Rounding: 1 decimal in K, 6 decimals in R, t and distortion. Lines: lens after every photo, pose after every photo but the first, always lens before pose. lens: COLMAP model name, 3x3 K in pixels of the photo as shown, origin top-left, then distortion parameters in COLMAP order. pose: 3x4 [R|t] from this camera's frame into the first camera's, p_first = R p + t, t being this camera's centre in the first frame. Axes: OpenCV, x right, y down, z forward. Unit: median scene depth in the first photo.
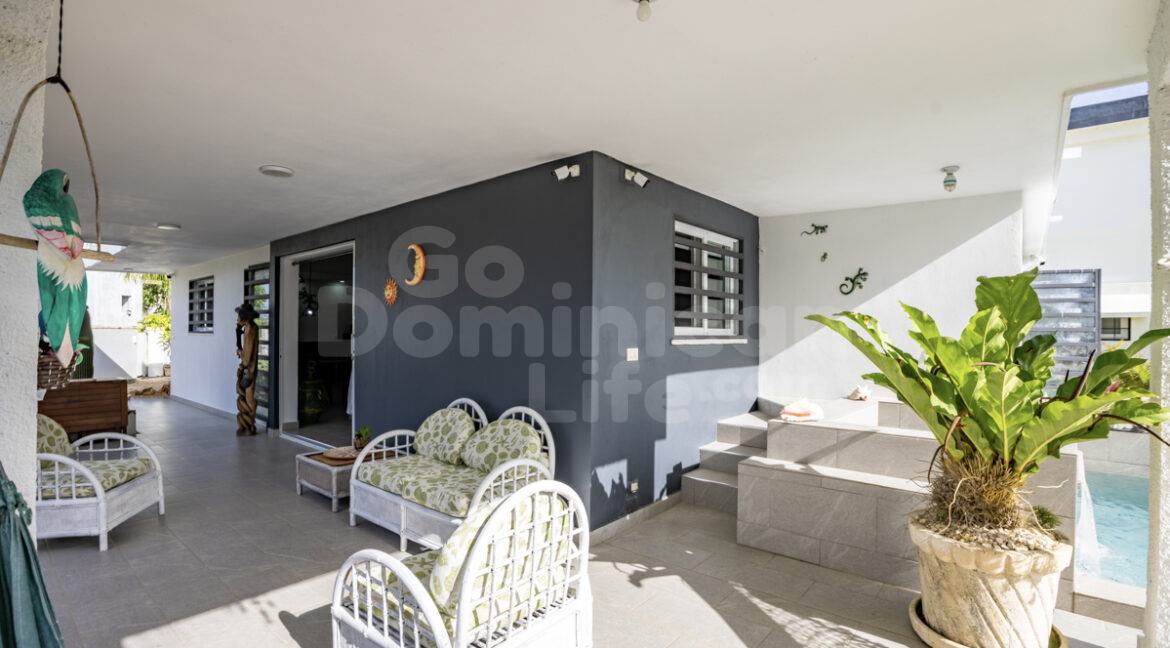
lens RADIAL K [[526.3, 0, 589.6], [0, 526.3, 346.6], [0, 0, 1]] dist [-0.002704, 0.000095]
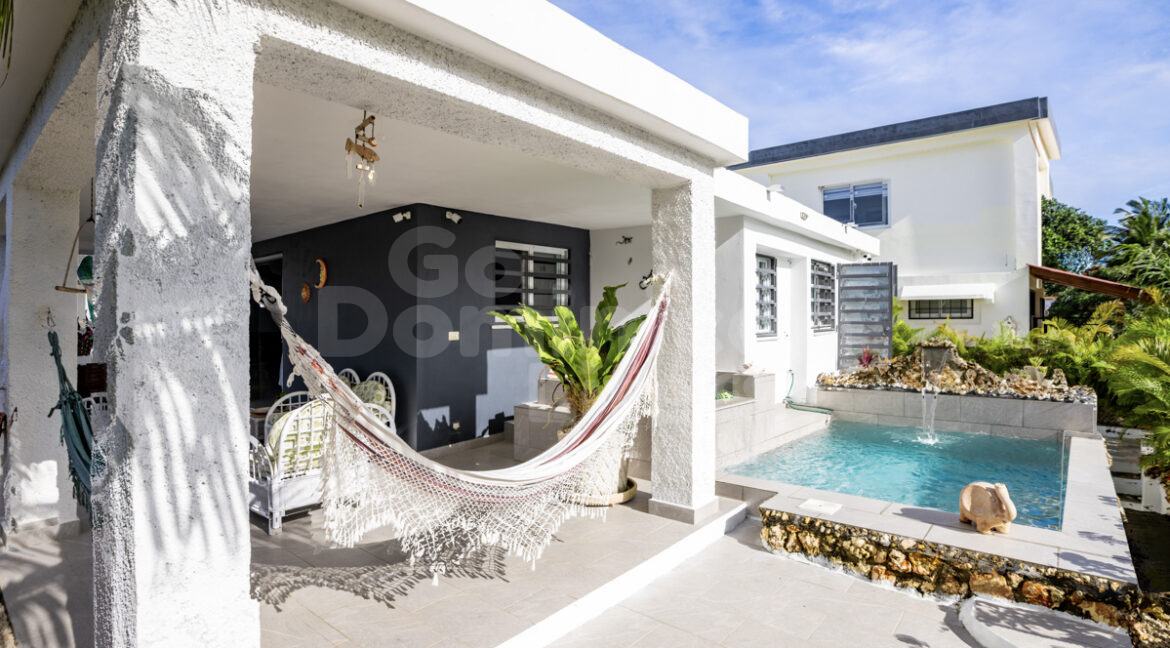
lens RADIAL K [[557.7, 0, 585.0], [0, 557.7, 324.0], [0, 0, 1]] dist [-0.028284, 0.001116]
pose [[0.999782, -0.013035, -0.016317, 0.442364], [0.012885, 0.999874, -0.009280, 0.000727], [0.016436, 0.009067, 0.999824, -0.517339]]
